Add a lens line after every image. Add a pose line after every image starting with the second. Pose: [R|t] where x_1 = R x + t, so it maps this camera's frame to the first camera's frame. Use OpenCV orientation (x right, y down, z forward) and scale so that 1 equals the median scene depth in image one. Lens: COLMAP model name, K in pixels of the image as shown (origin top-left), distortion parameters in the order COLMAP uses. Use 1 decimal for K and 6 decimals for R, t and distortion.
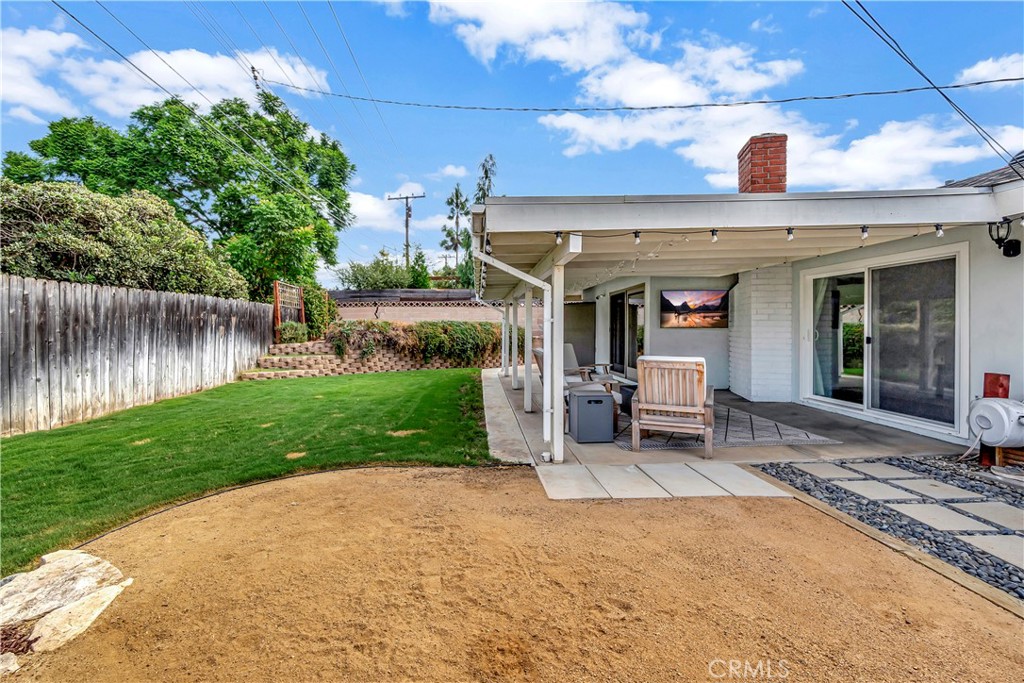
lens RADIAL K [[456.8, 0, 505.2], [0, 456.8, 329.9], [0, 0, 1]] dist [-0.008583, 0.000010]
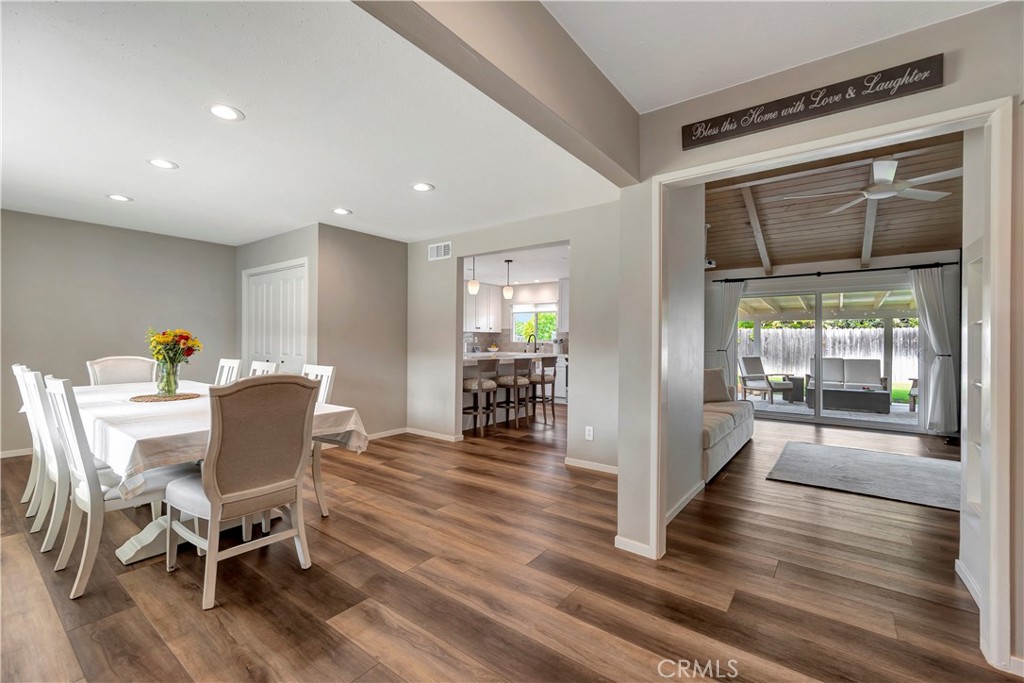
lens RADIAL K [[437.4, 0, 505.9], [0, 437.4, 340.2], [0, 0, 1]] dist [-0.004463, 0.000116]
pose [[-0.658339, -0.007966, -0.752680, 1.712132], [-0.012333, 0.999924, 0.000204, -0.008978], [0.752621, 0.009418, -0.658387, 0.907095]]
